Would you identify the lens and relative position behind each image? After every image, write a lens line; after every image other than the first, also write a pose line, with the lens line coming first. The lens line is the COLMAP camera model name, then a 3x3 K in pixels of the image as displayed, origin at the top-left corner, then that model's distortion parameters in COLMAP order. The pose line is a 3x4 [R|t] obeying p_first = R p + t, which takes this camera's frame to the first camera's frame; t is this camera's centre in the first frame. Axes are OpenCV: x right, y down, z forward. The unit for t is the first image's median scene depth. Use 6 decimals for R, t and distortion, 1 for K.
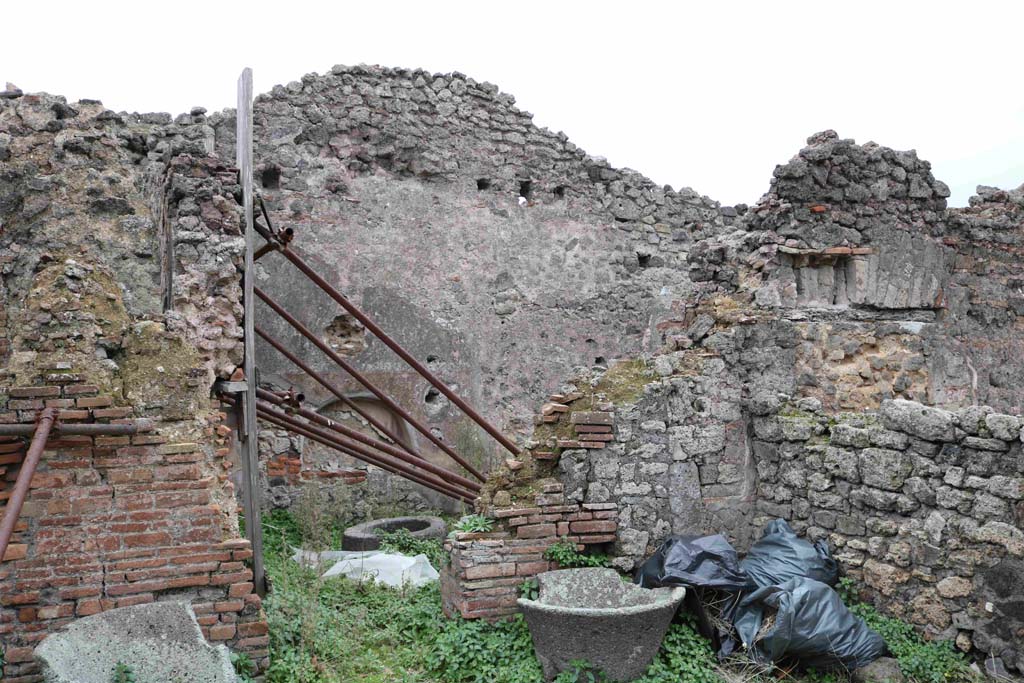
lens RADIAL K [[843.2, 0, 512.0], [0, 843.2, 341.5], [0, 0, 1]] dist [-0.160364, 0.133659]
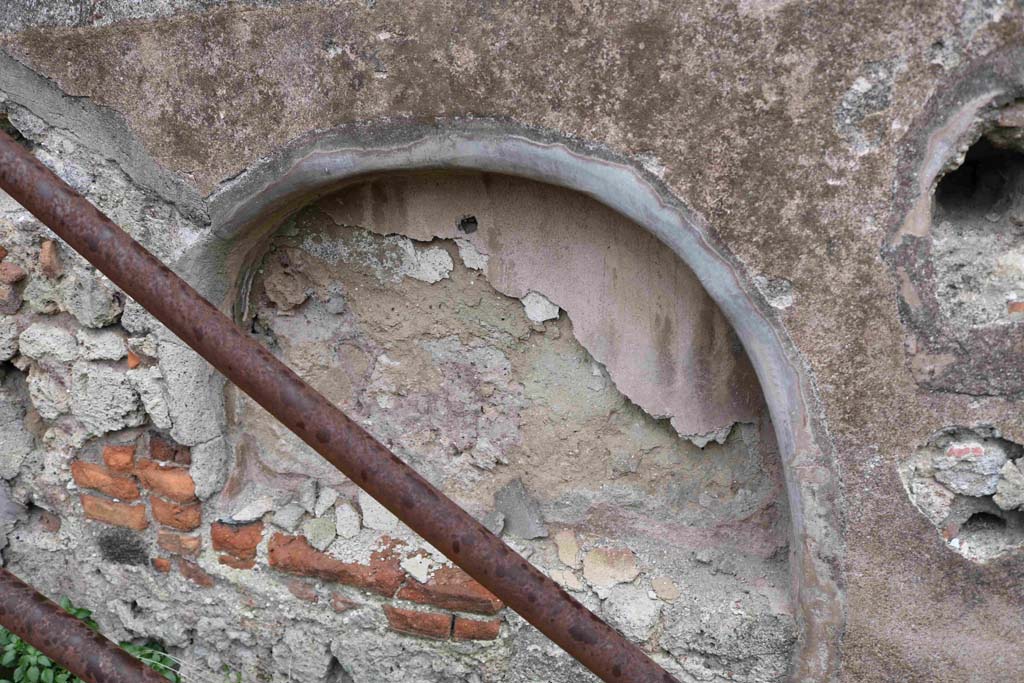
lens RADIAL K [[843.2, 0, 512.0], [0, 843.2, 341.5], [0, 0, 1]] dist [-0.160364, 0.133659]
pose [[0.739703, 0.193722, -0.644446, -0.073947], [0.057302, 0.936056, 0.347152, 0.046749], [0.670489, -0.293718, 0.681303, 0.944711]]
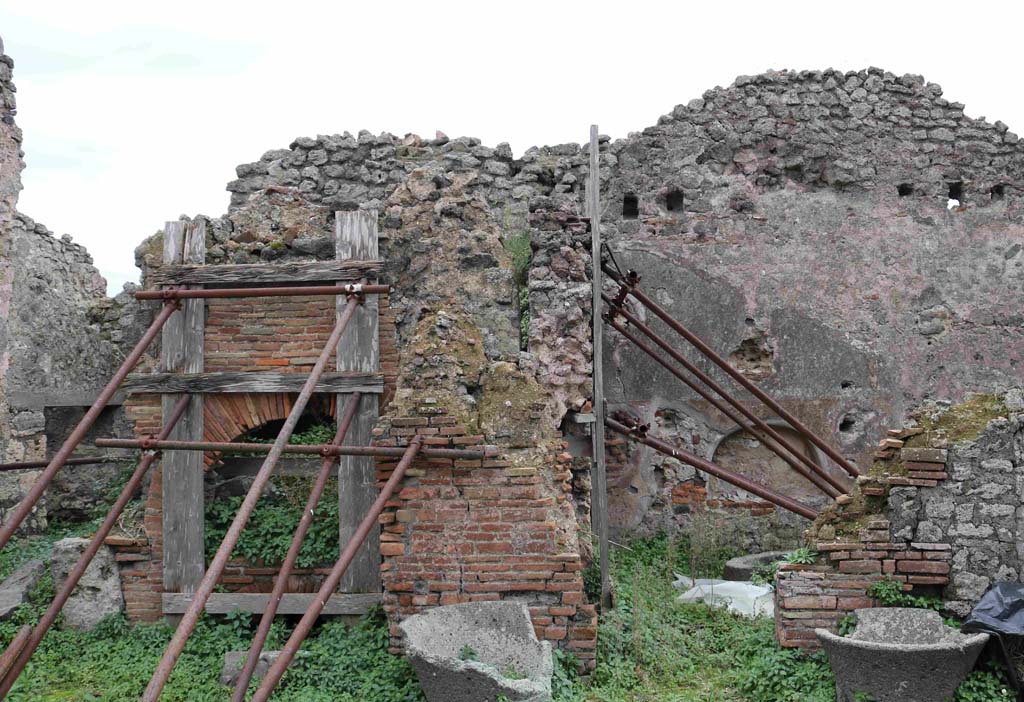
lens RADIAL K [[1019.1, 0, 617.9], [0, 1019.1, 348.6], [0, 0, 1]] dist [-0.142931, 0.018740]
pose [[0.902004, -0.010666, -0.431596, 0.172188], [0.010480, 0.999941, -0.002809, -0.019762], [0.431601, -0.001989, 0.902063, -0.121088]]
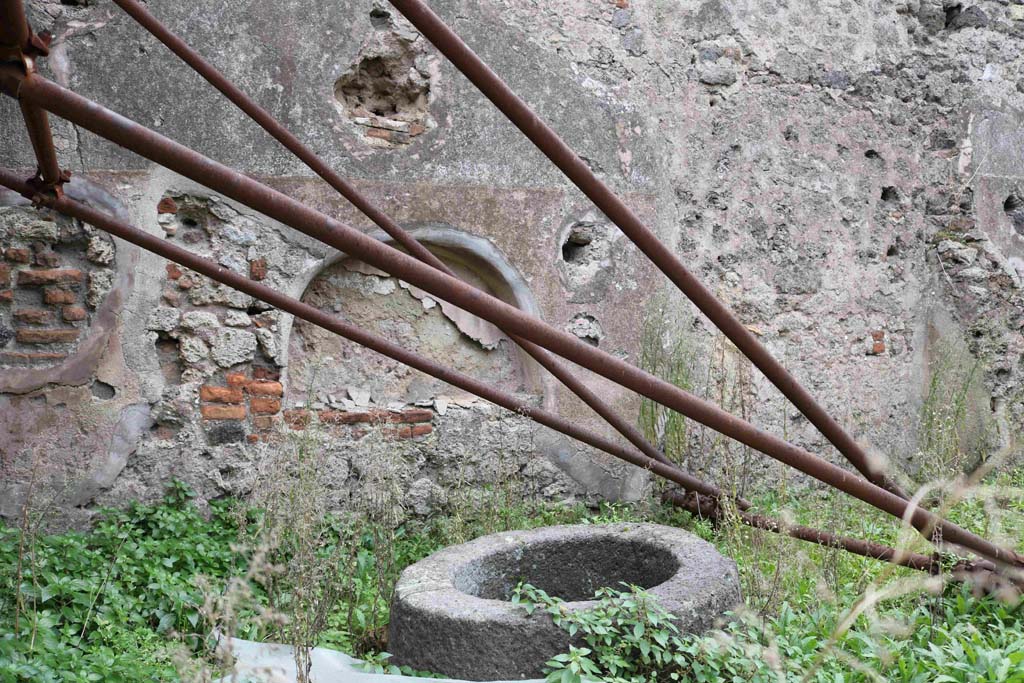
lens RADIAL K [[843.2, 0, 512.0], [0, 843.2, 341.5], [0, 0, 1]] dist [-0.160364, 0.133659]
pose [[0.999609, -0.003596, -0.027726, -0.127560], [0.004542, 0.999407, 0.034140, 0.109730], [0.027587, -0.034253, 0.999032, 0.592366]]
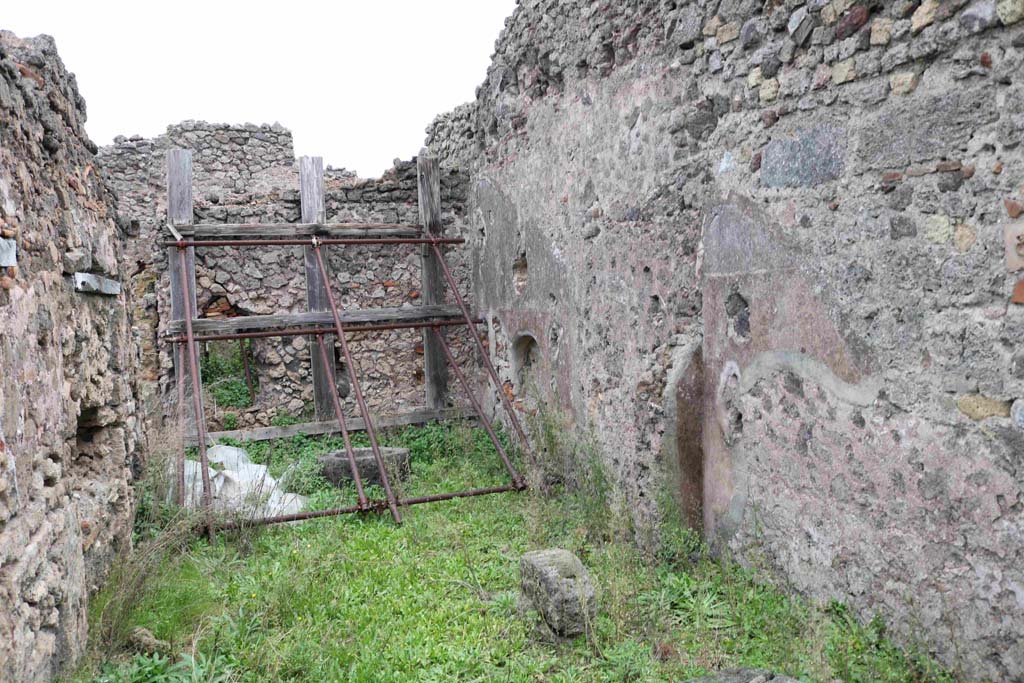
lens RADIAL K [[843.2, 0, 512.0], [0, 843.2, 341.5], [0, 0, 1]] dist [-0.160364, 0.133659]
pose [[-0.071358, 0.082161, -0.994061, 0.840675], [0.078835, 0.993949, 0.076492, -0.003685], [0.994330, -0.072909, -0.077403, 1.111584]]
